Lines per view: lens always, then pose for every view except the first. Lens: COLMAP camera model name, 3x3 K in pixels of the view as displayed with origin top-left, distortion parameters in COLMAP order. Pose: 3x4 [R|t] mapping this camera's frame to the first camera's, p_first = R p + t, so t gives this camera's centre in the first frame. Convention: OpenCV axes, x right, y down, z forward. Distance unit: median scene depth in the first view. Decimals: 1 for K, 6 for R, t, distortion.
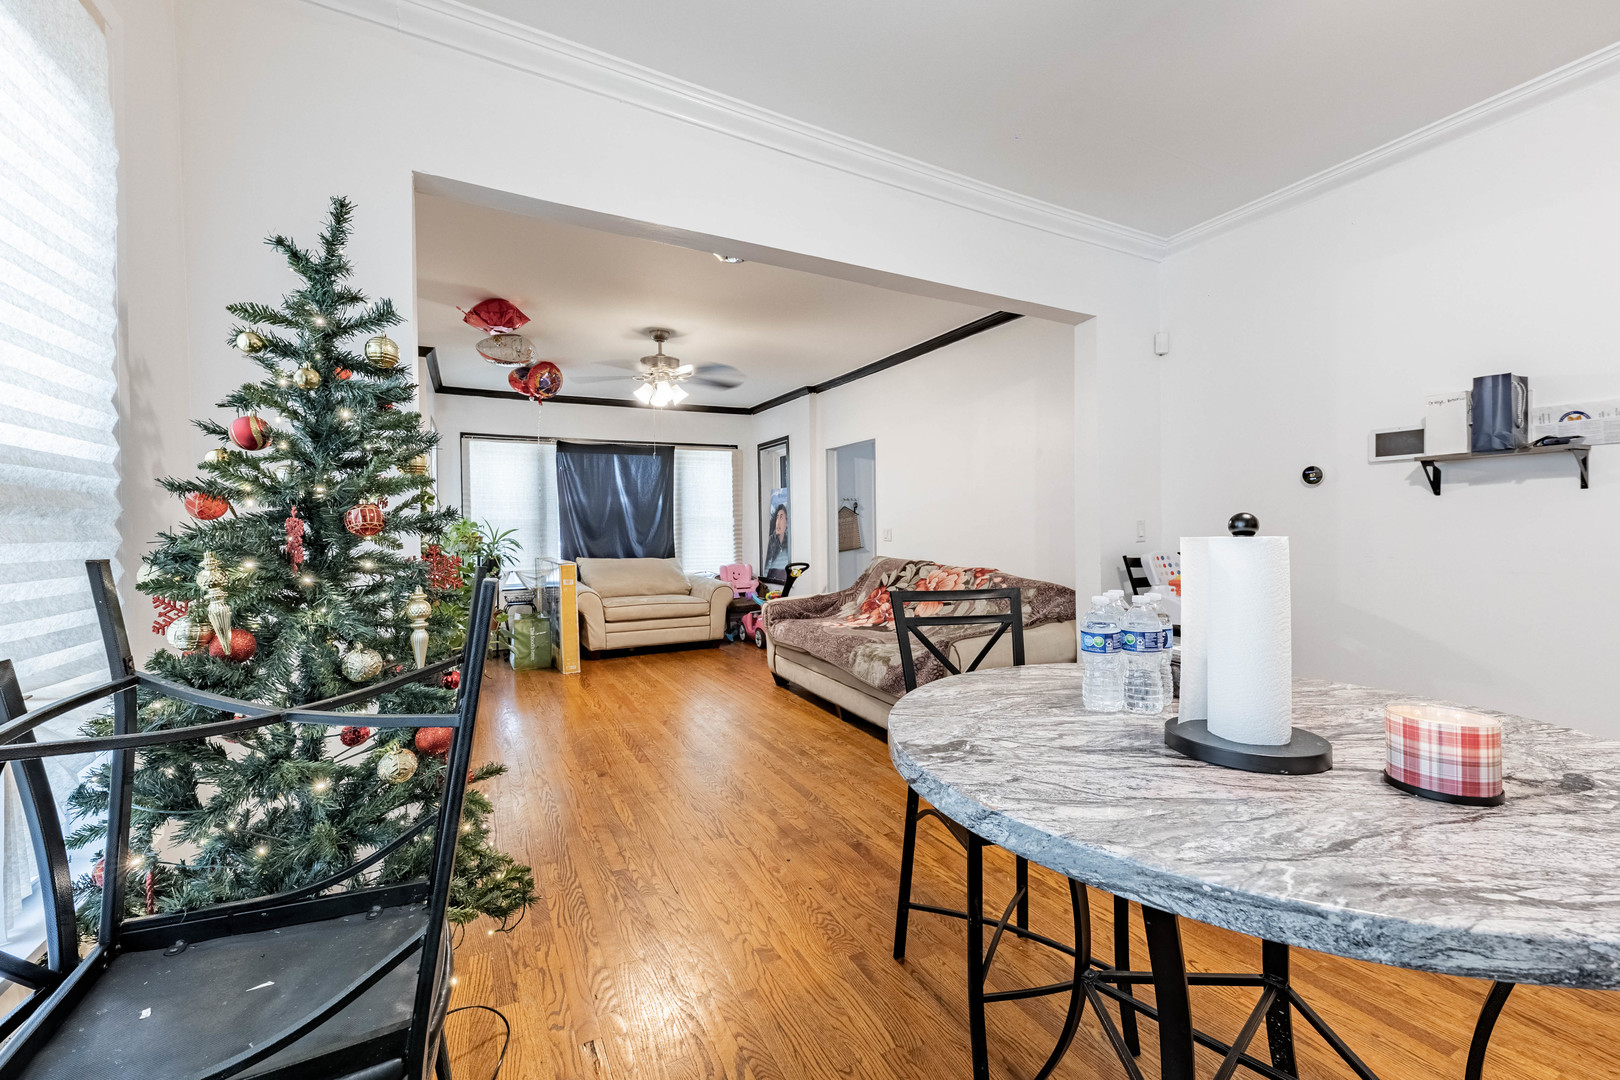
lens RADIAL K [[640.6, 0, 810.2], [0, 640.6, 535.9], [0, 0, 1]] dist [0.001005, -0.000125]
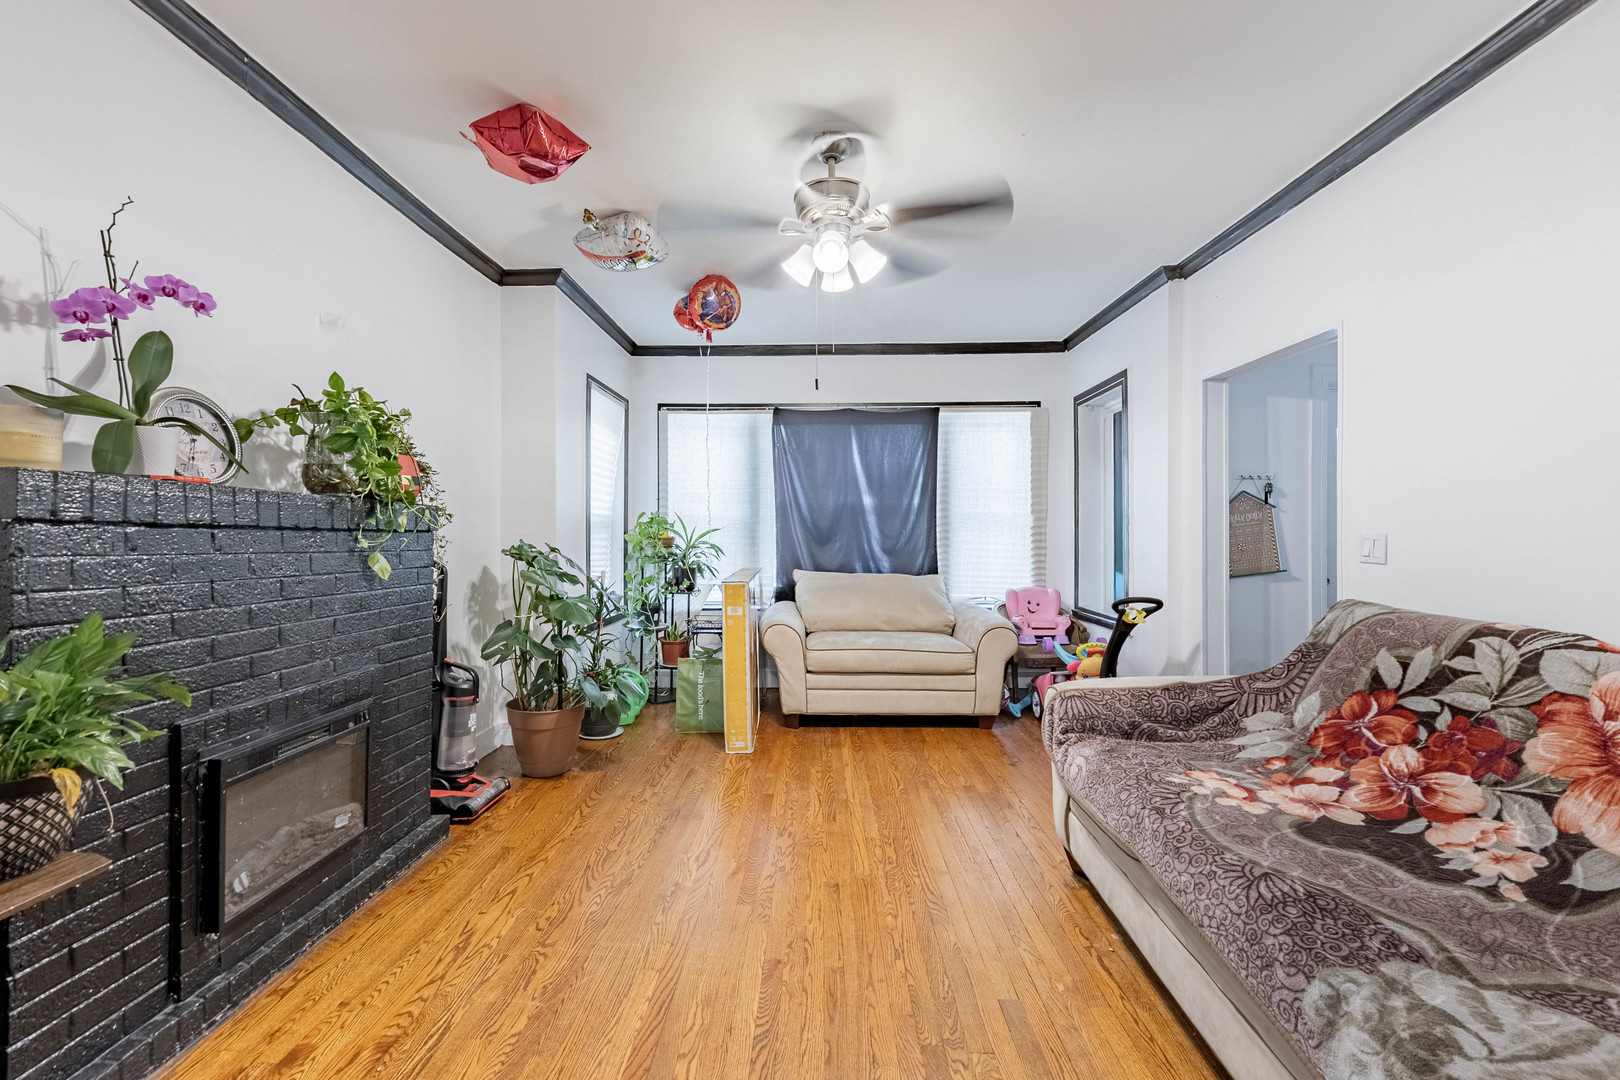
lens RADIAL K [[662.5, 0, 810.7], [0, 662.5, 535.0], [0, 0, 1]] dist [-0.000694, -0.000571]
pose [[0.876675, 0.013460, -0.480895, 0.007049], [-0.017906, 0.999829, -0.004658, -0.001994], [0.480750, 0.012695, 0.876766, 0.495220]]
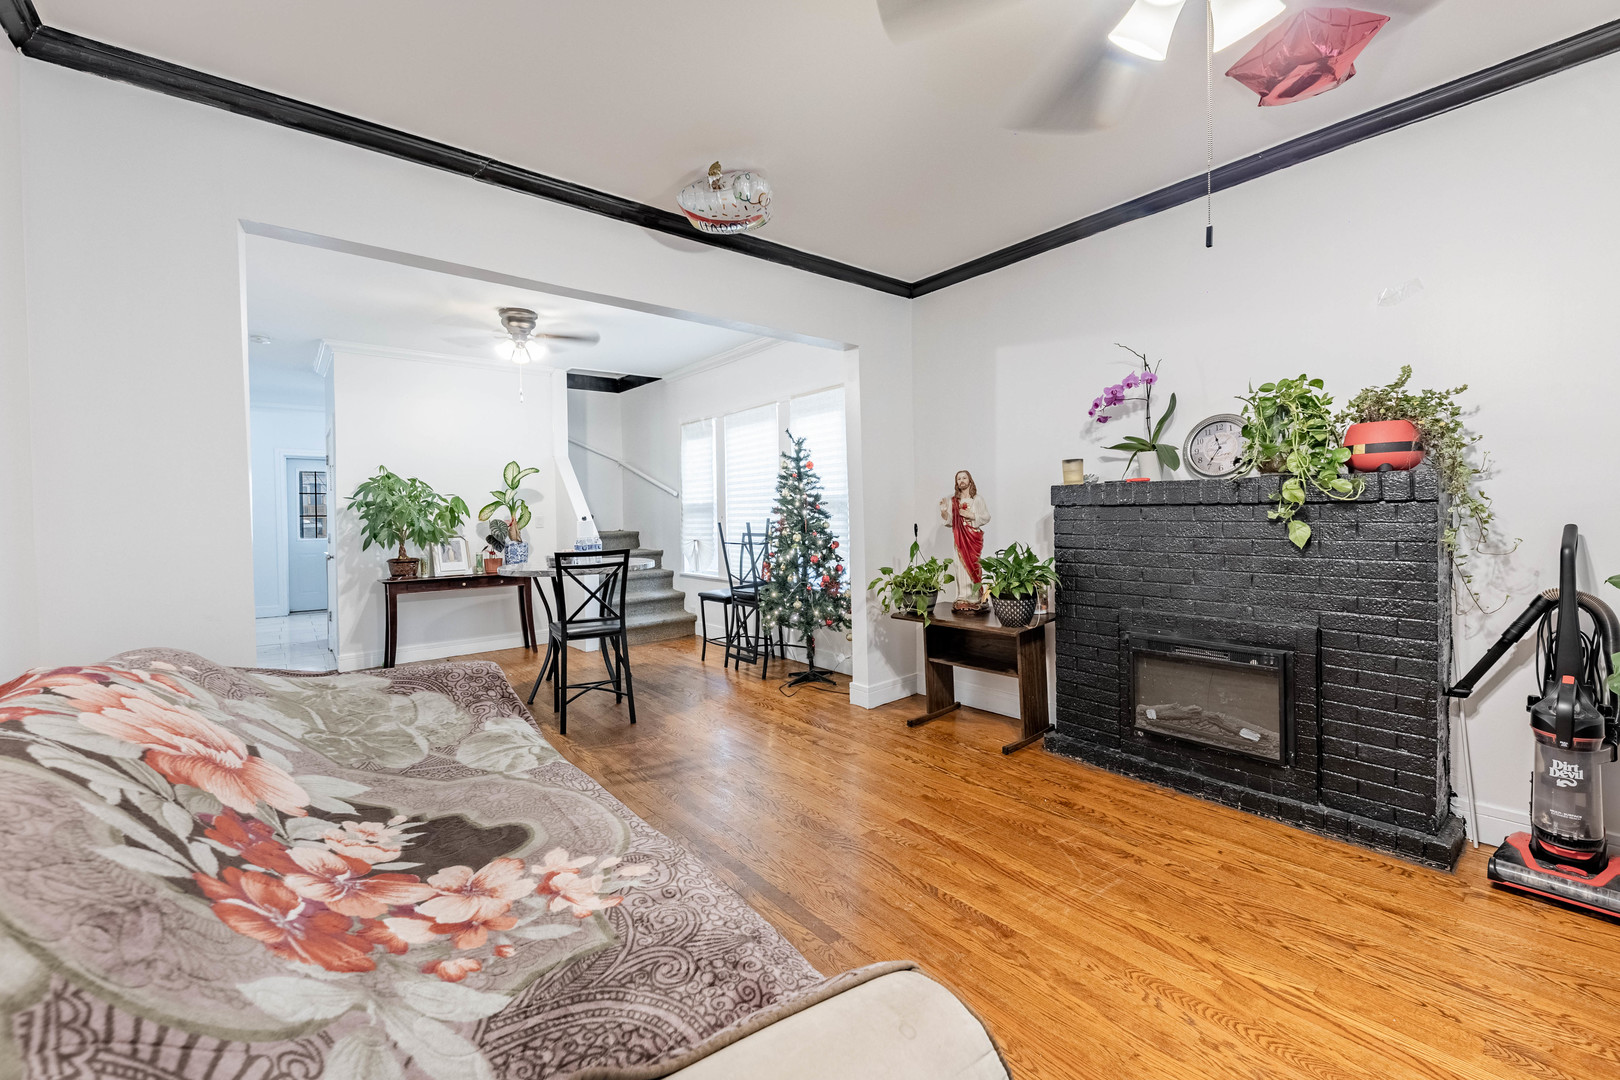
lens RADIAL K [[668.4, 0, 806.8], [0, 668.4, 519.5], [0, 0, 1]] dist [0.001030, -0.000510]
pose [[-0.980980, 0.035080, -0.190914, -0.009147], [0.031325, 0.999253, 0.022649, -0.012474], [0.191566, 0.016238, -0.981345, 1.159381]]
